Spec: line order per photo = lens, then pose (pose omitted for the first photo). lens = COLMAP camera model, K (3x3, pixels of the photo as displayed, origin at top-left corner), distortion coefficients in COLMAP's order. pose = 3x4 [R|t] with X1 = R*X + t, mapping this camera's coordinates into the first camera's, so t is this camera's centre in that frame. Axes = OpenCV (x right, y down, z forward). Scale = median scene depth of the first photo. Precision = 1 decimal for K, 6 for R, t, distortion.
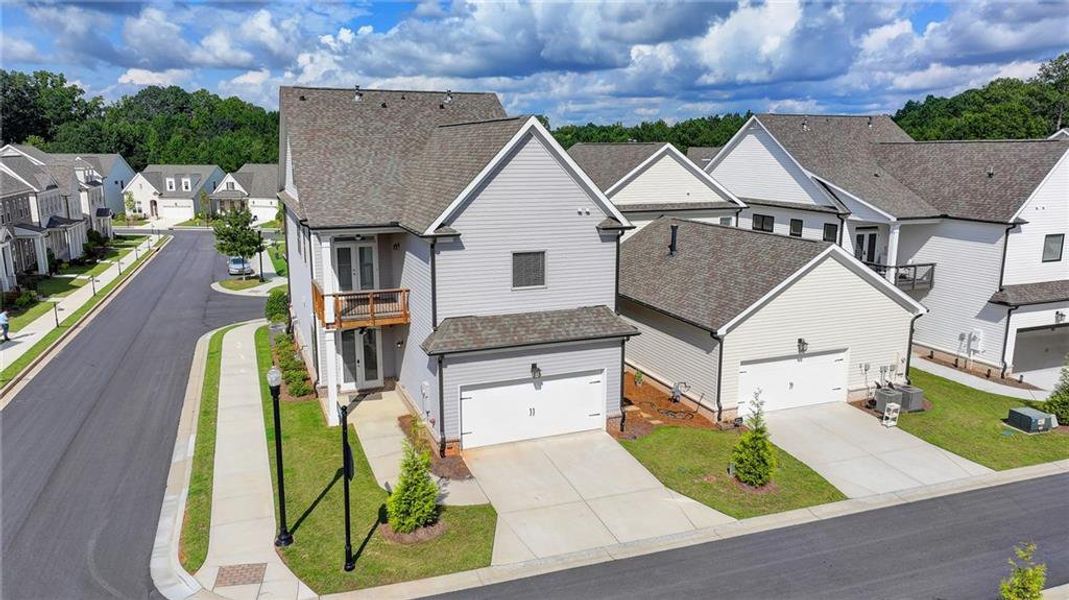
lens RADIAL K [[751.0, 0, 539.9], [0, 751.0, 294.5], [0, 0, 1]] dist [0.000393, 0.008195]
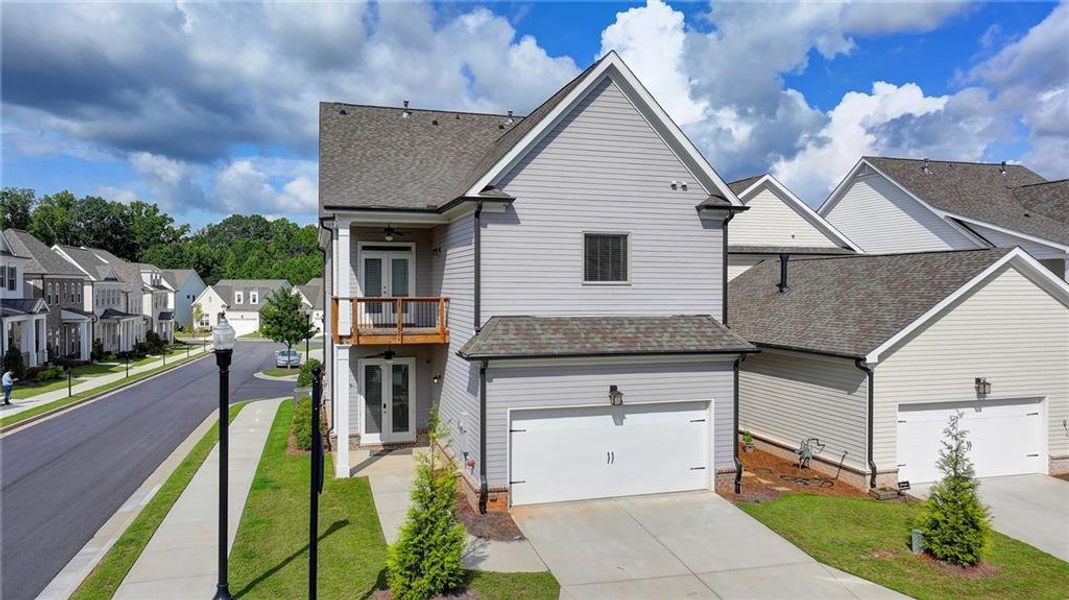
lens RADIAL K [[751.0, 0, 539.9], [0, 751.0, 294.5], [0, 0, 1]] dist [0.000393, 0.008195]
pose [[0.996078, -0.000096, -0.088479, -0.013621], [-0.016150, 0.983003, -0.182880, 0.132998], [0.086993, 0.183592, 0.979146, 0.261812]]
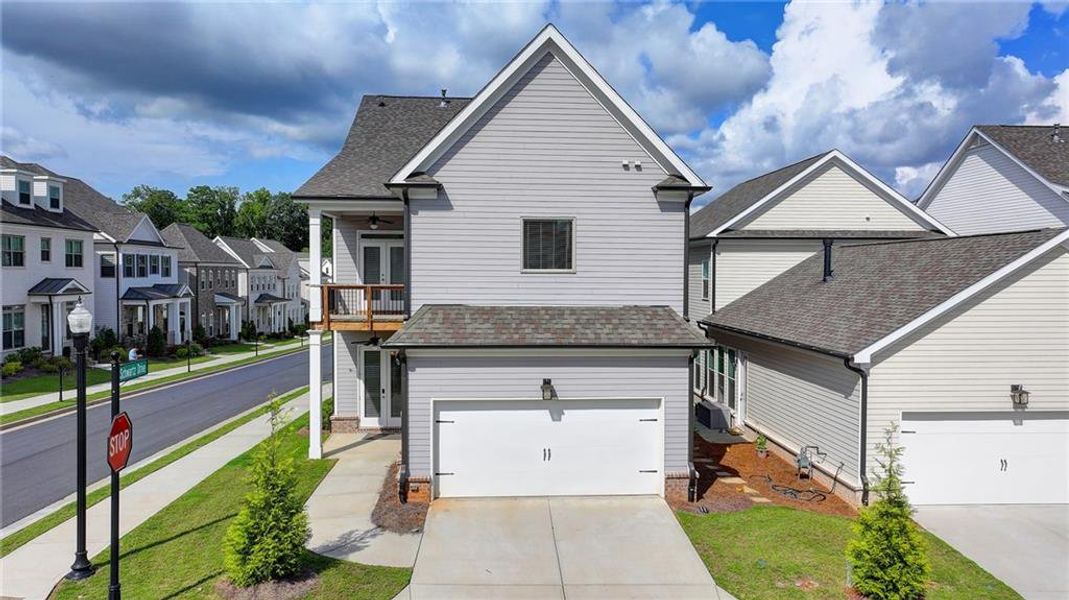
lens RADIAL K [[751.0, 0, 539.9], [0, 751.0, 294.5], [0, 0, 1]] dist [0.000393, 0.008195]
pose [[0.948636, 0.009760, -0.316220, 0.192801], [-0.062689, 0.985504, -0.157644, 0.118988], [0.310098, 0.169370, 0.935496, 0.331238]]
